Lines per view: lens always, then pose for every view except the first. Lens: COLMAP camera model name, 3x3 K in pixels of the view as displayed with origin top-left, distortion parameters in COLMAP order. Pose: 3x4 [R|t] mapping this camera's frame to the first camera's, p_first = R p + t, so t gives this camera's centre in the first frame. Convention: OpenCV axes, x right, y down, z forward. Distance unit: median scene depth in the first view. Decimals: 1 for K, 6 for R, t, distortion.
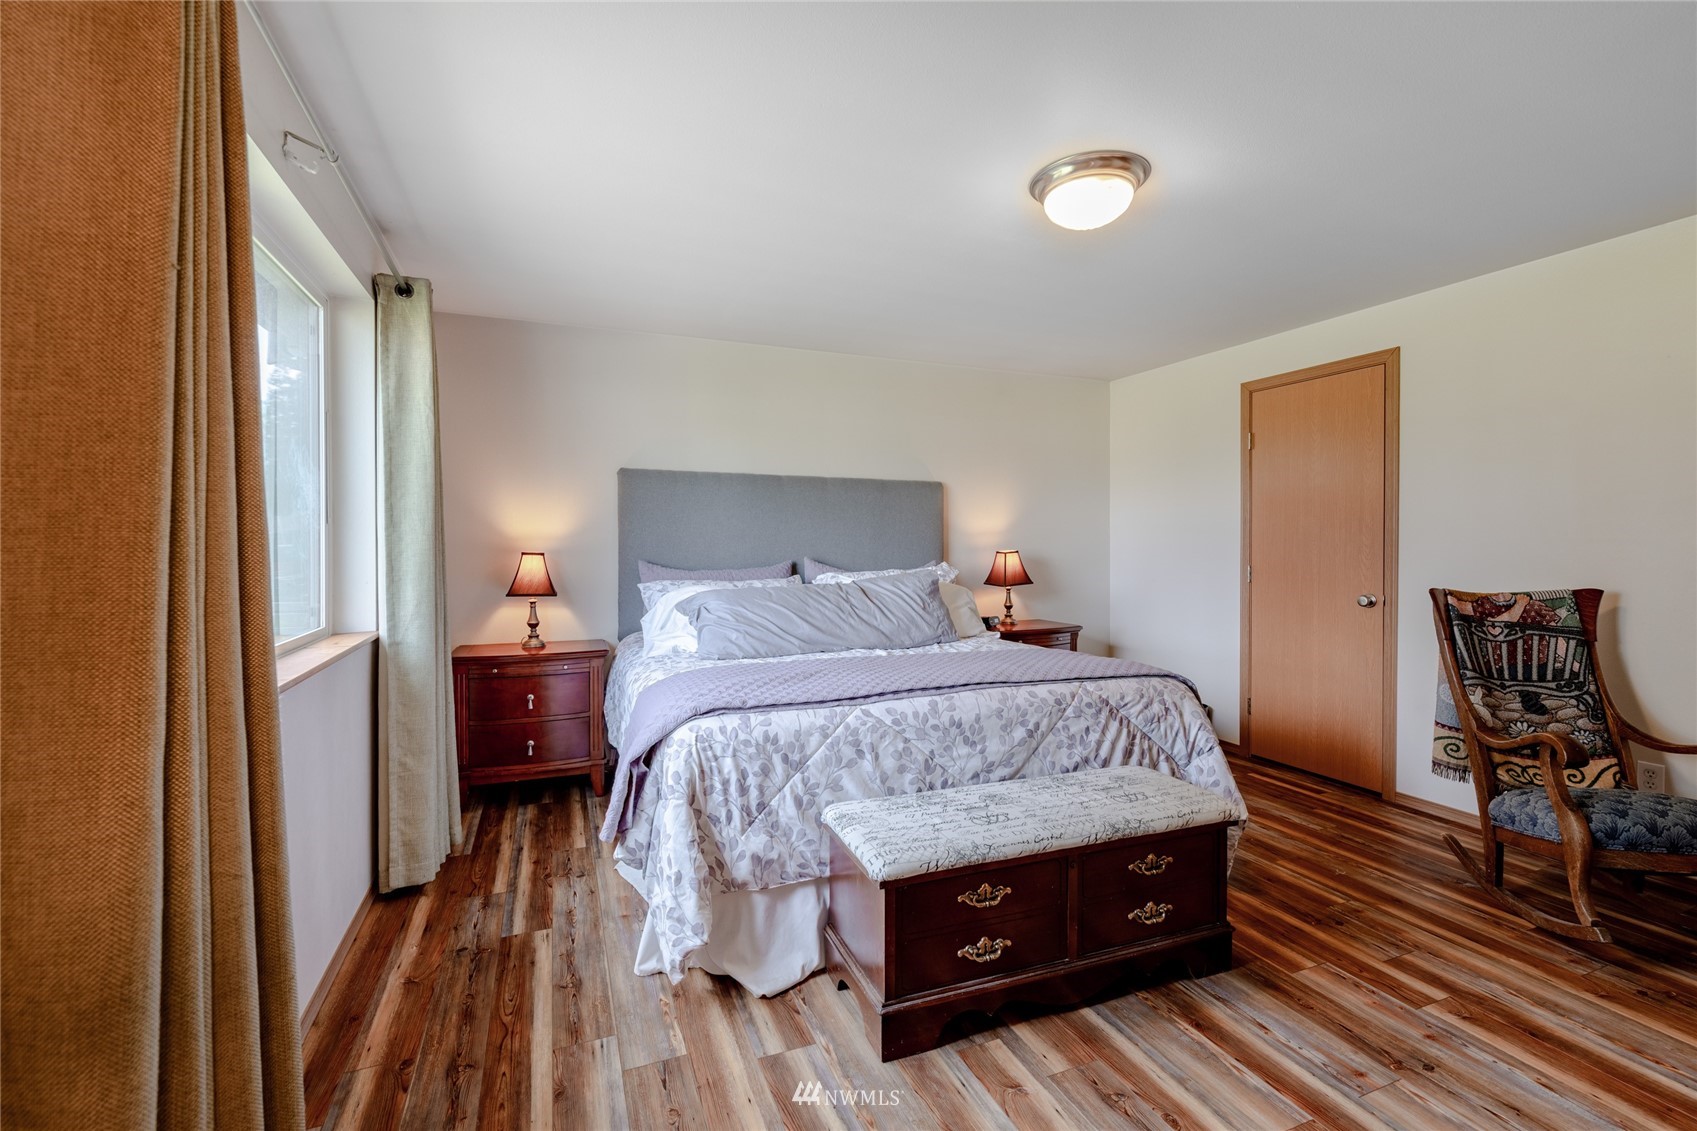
lens RADIAL K [[740.7, 0, 842.1], [0, 740.7, 548.3], [0, 0, 1]] dist [0.000630, 0.000329]
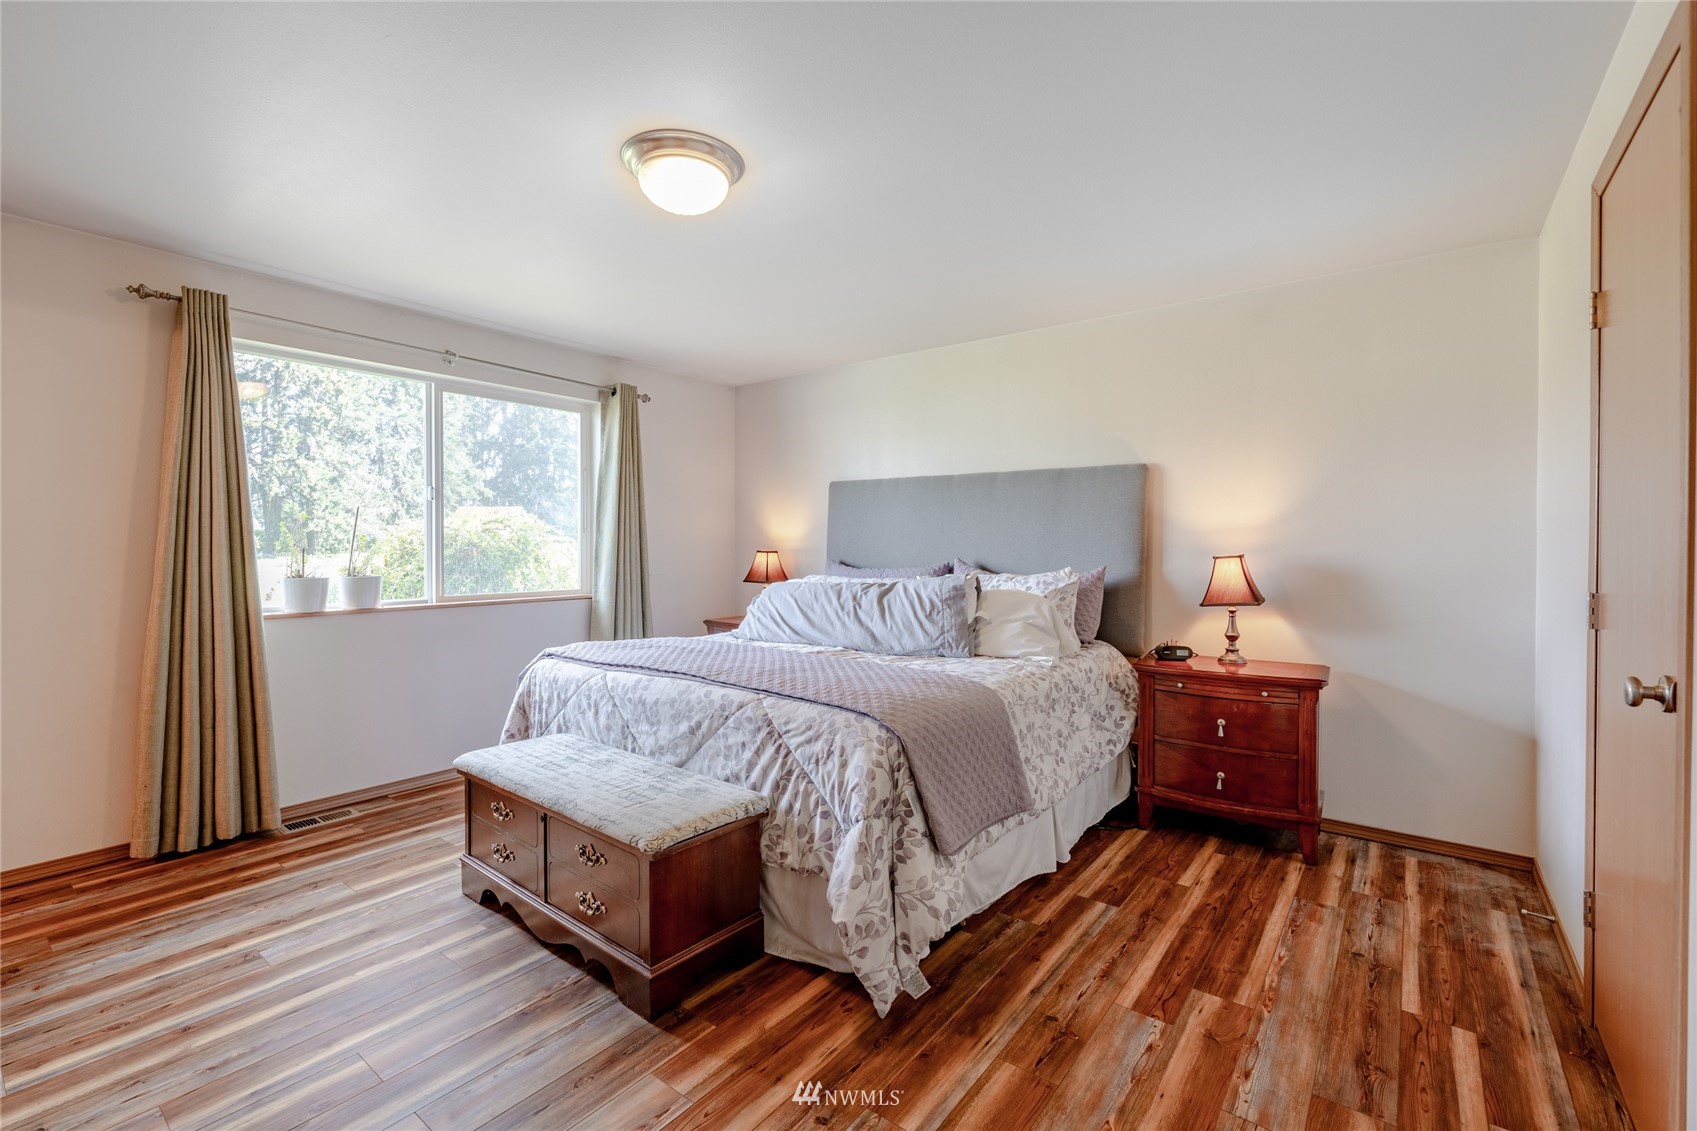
lens RADIAL K [[740.7, 0, 835.4], [0, 740.7, 570.7], [0, 0, 1]] dist [0.000630, 0.000329]
pose [[0.487758, 0.024331, -0.872640, 1.140680], [-0.010449, 0.999703, 0.022033, 0.012420], [0.872916, -0.001629, 0.487867, 0.647523]]
